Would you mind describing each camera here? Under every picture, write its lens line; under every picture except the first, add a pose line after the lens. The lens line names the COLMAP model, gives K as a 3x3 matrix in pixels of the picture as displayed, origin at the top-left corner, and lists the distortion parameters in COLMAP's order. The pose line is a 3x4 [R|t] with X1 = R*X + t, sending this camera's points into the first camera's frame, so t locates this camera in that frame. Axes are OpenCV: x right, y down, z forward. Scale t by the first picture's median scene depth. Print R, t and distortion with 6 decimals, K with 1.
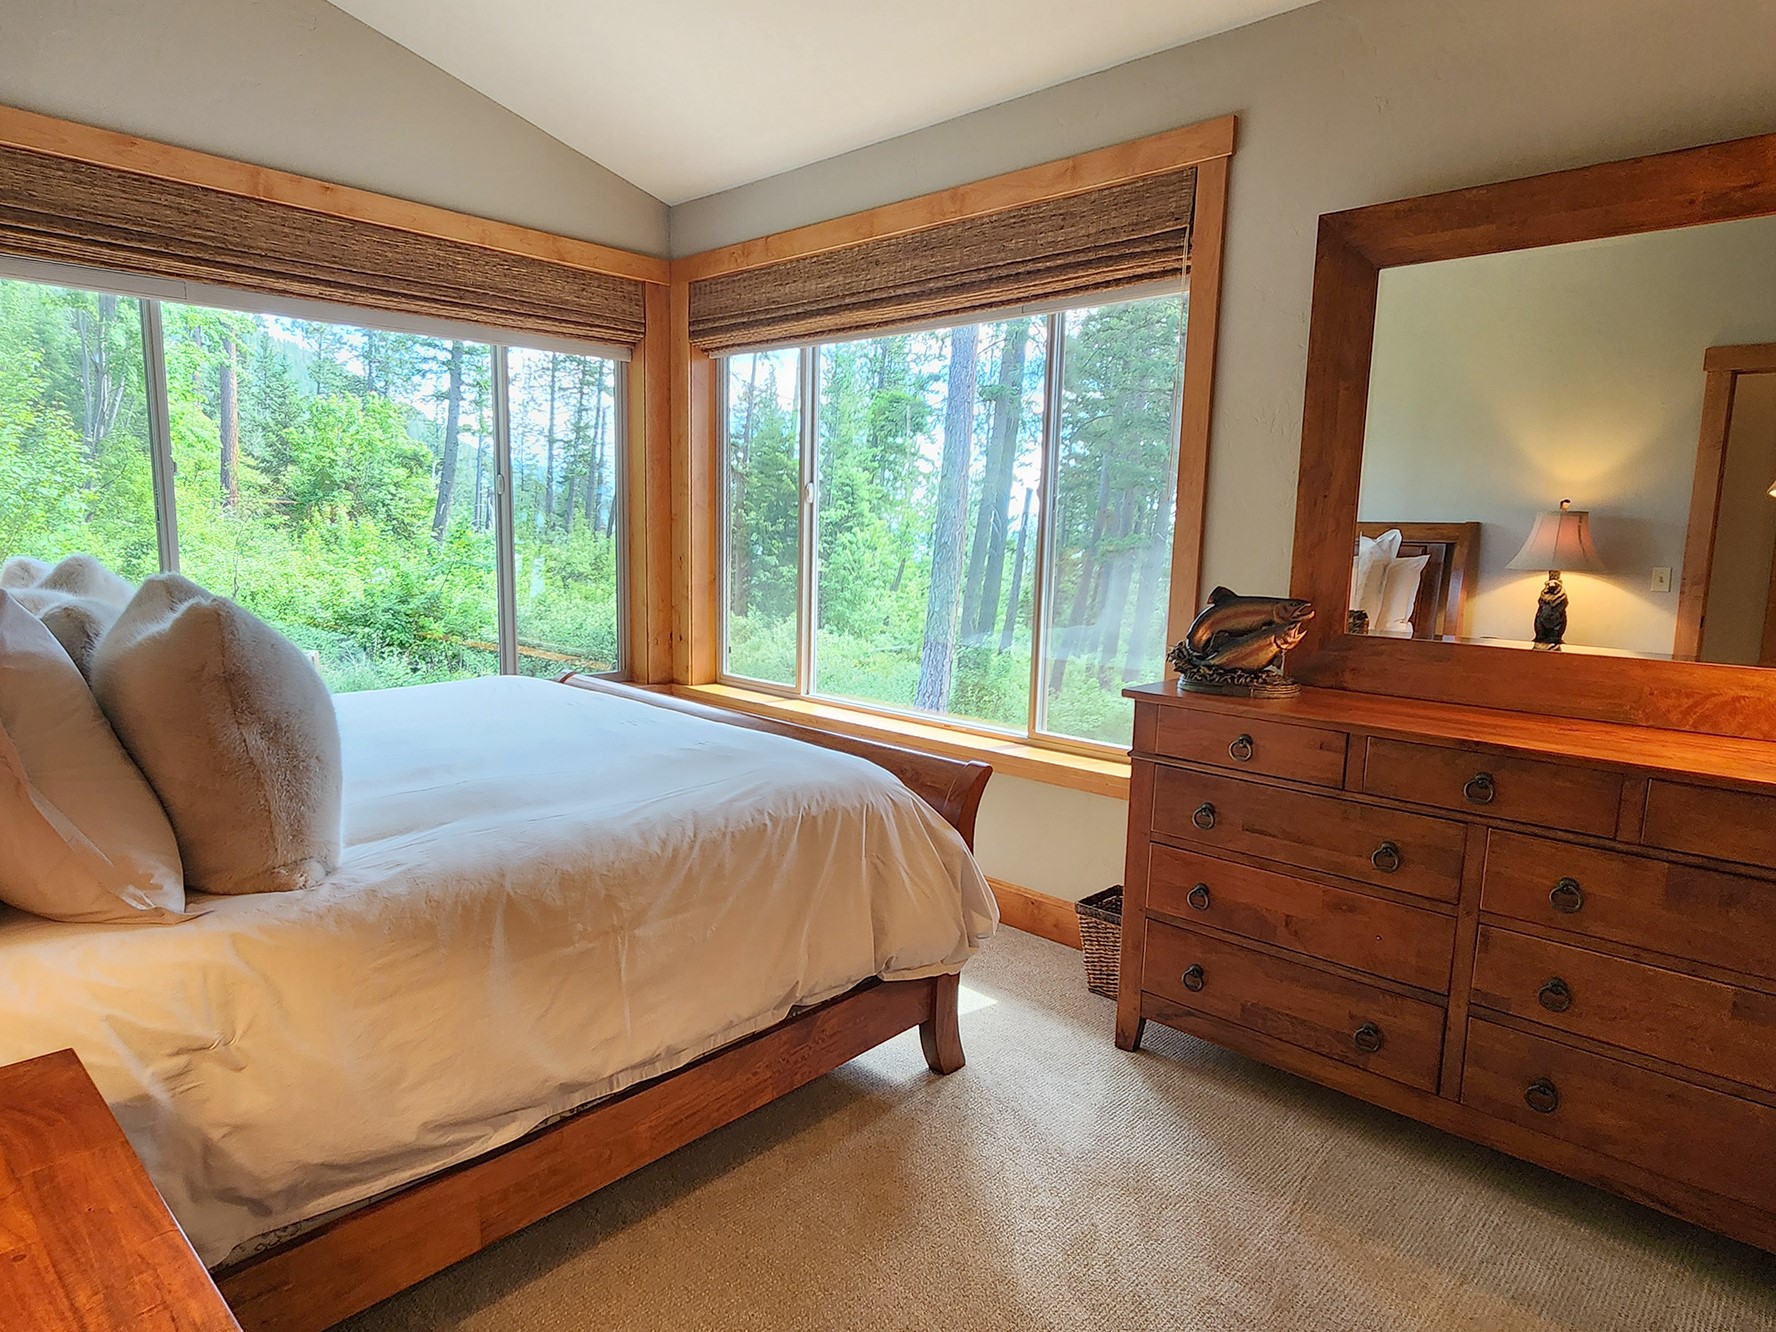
lens RADIAL K [[991.5, 0, 883.6], [0, 991.5, 659.4], [0, 0, 1]] dist [0.003875, 0.001670]
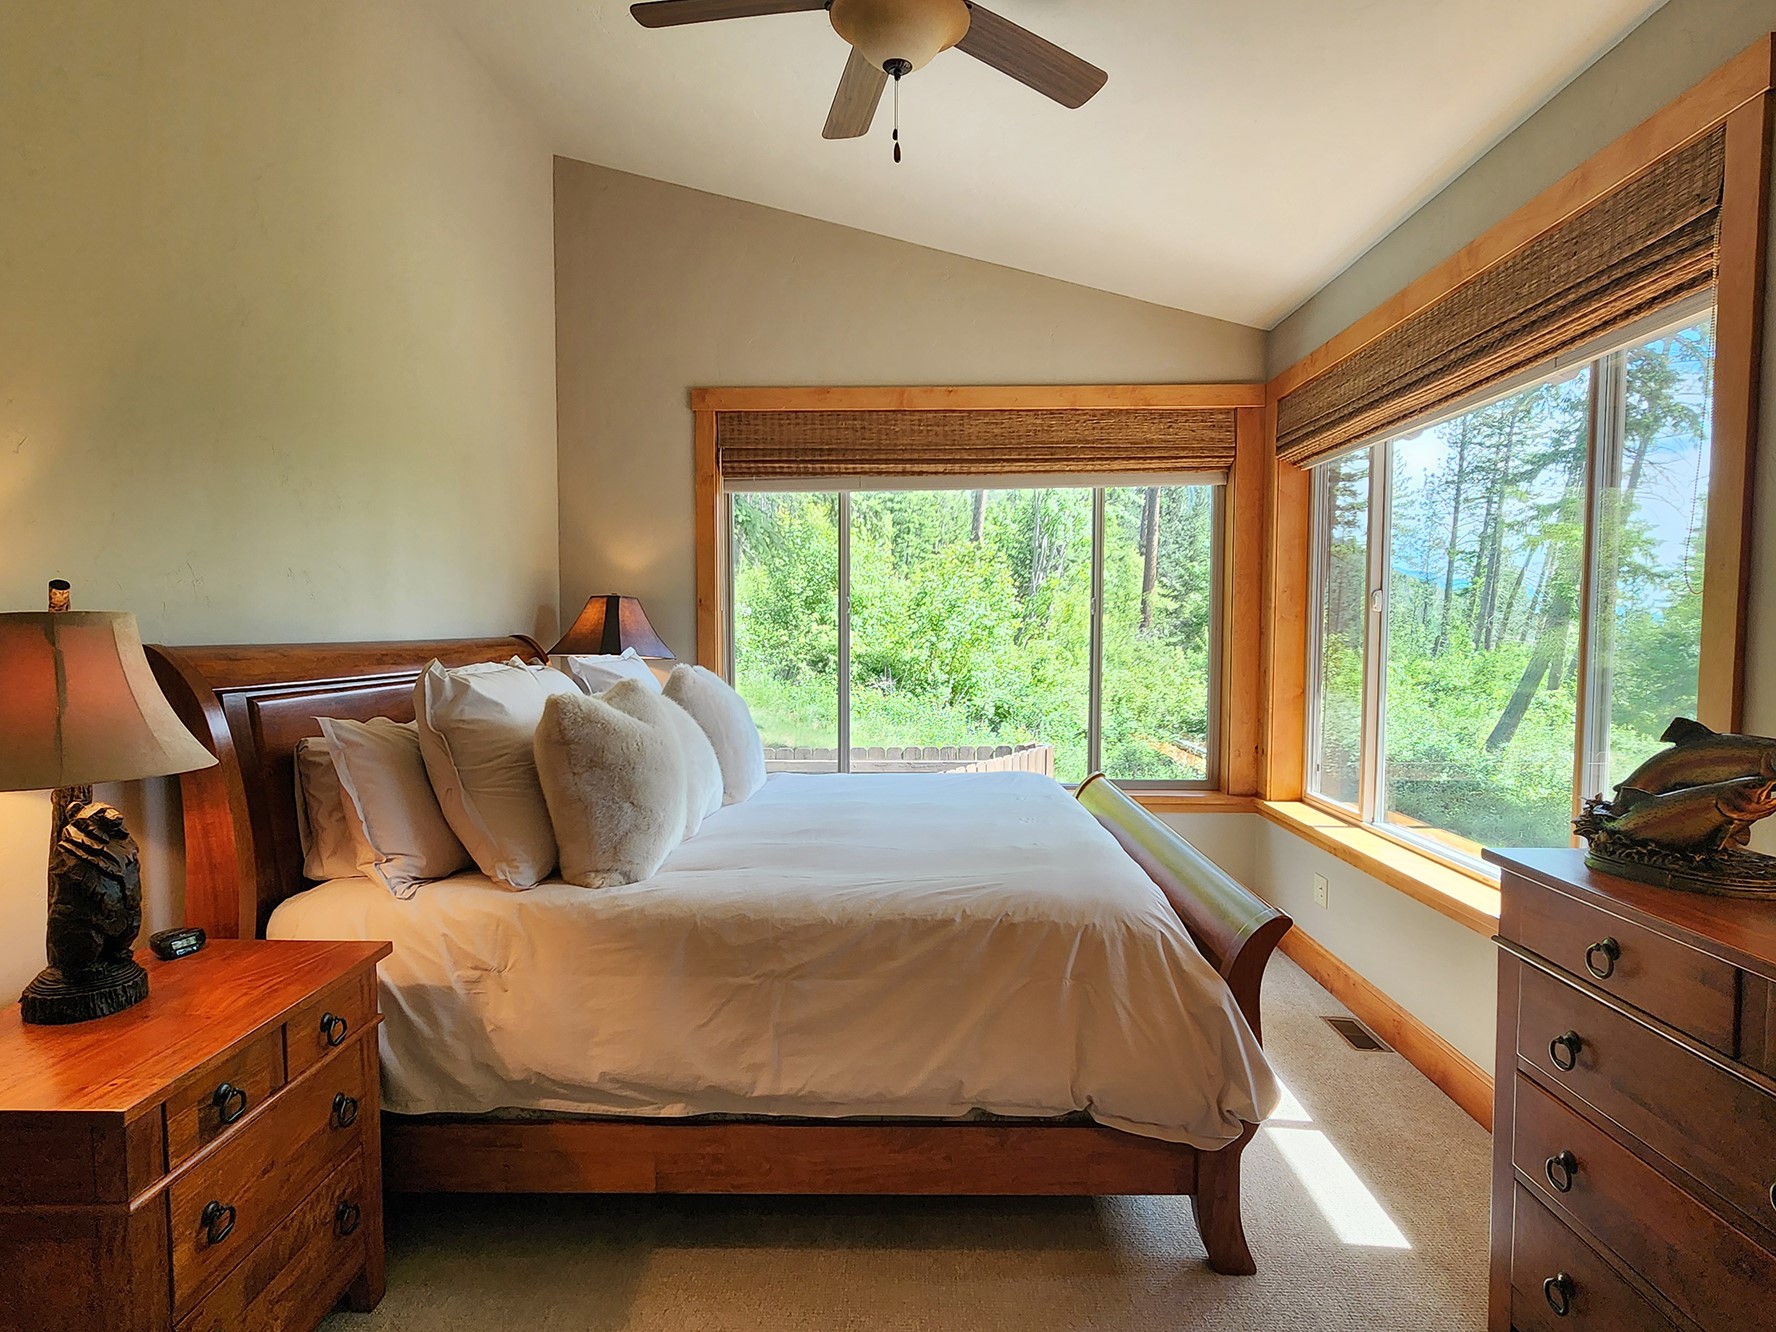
lens RADIAL K [[926.5, 0, 891.0], [0, 926.5, 677.5], [0, 0, 1]] dist [-0.004429, -0.000308]
pose [[0.703060, 0.012842, -0.711014, 0.328852], [-0.080131, 0.994900, -0.061265, -0.015542], [0.706601, 0.100047, 0.700504, 0.145808]]
